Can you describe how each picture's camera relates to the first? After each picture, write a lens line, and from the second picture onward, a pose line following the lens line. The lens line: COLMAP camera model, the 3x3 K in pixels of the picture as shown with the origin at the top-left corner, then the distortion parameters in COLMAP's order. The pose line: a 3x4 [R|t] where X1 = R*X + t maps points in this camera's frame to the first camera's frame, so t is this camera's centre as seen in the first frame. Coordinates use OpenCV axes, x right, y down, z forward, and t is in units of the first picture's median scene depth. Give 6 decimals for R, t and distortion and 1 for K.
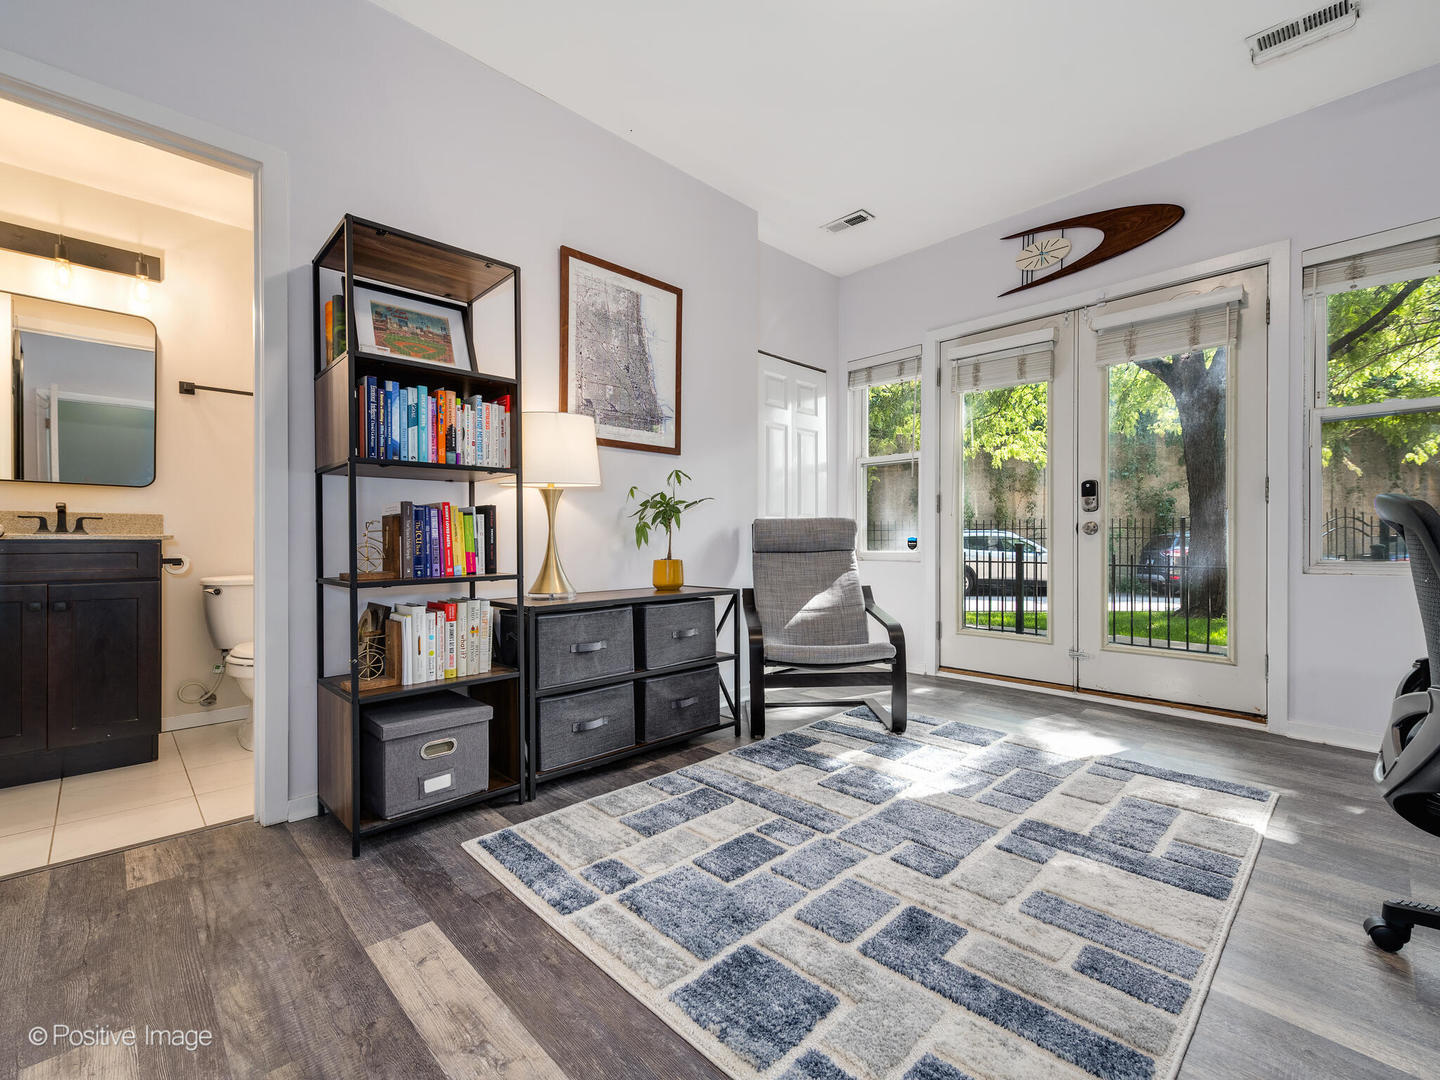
lens RADIAL K [[637.4, 0, 735.0], [0, 637.4, 542.2], [0, 0, 1]] dist [0.002718, 0.000436]
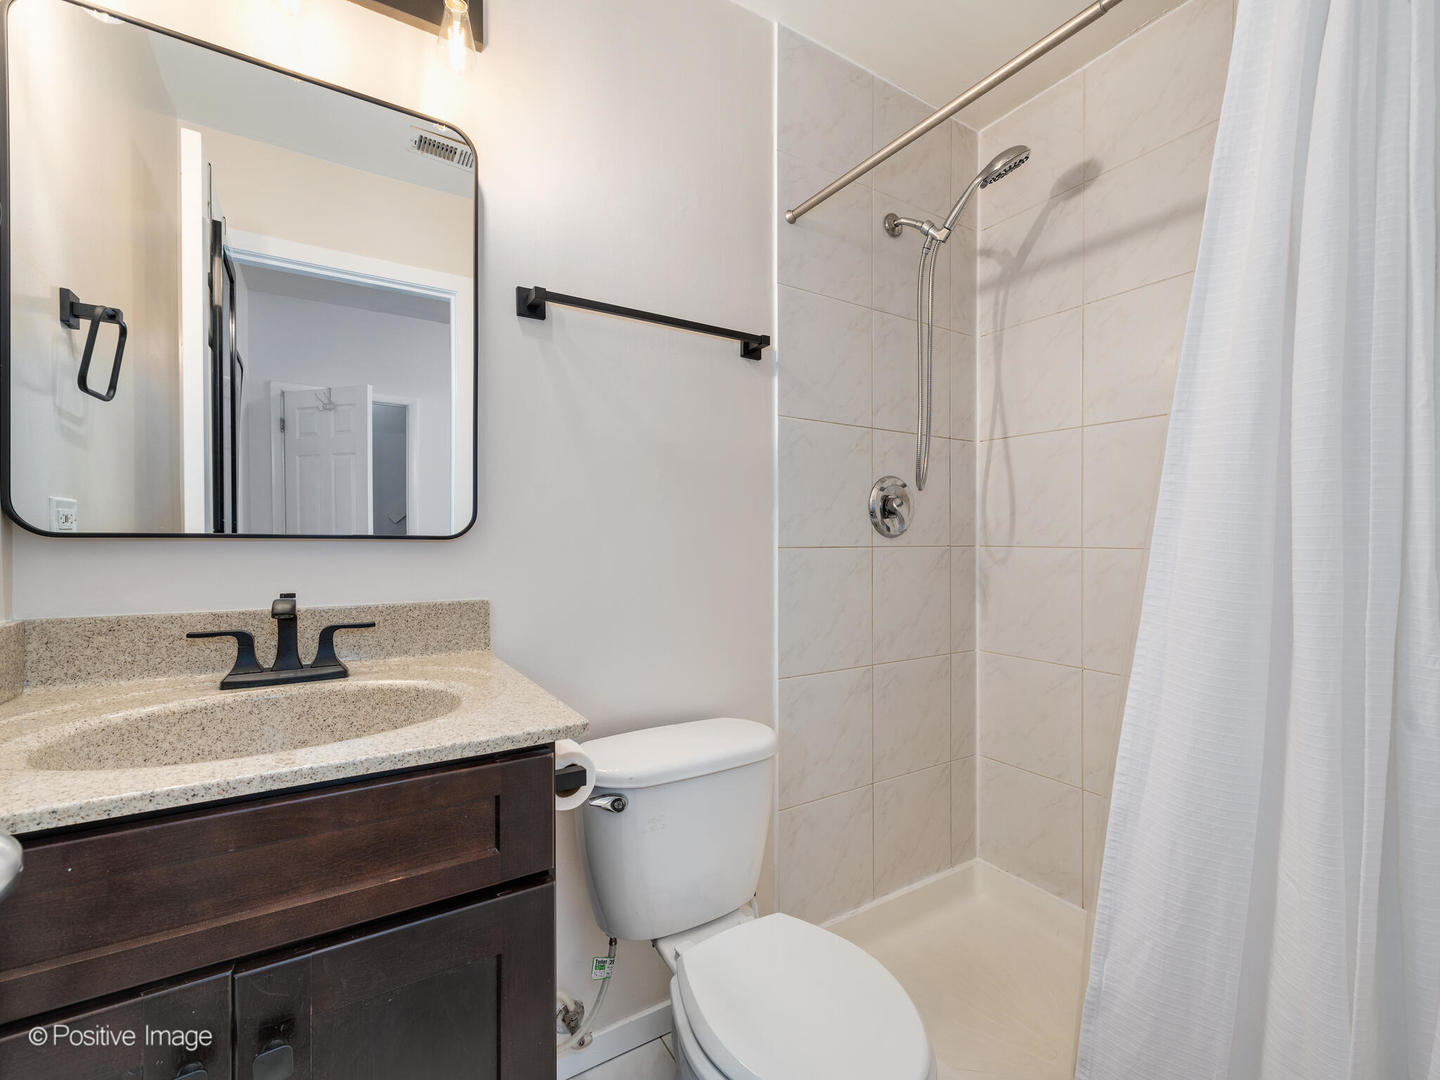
lens RADIAL K [[632.2, 0, 727.2], [0, 632.2, 542.7], [0, 0, 1]] dist [0.003912, -0.000351]
pose [[0.977867, 0.002979, -0.209208, -0.668042], [-0.003492, 0.999992, -0.002079, -0.082507], [0.209200, 0.002764, 0.977869, 0.638145]]
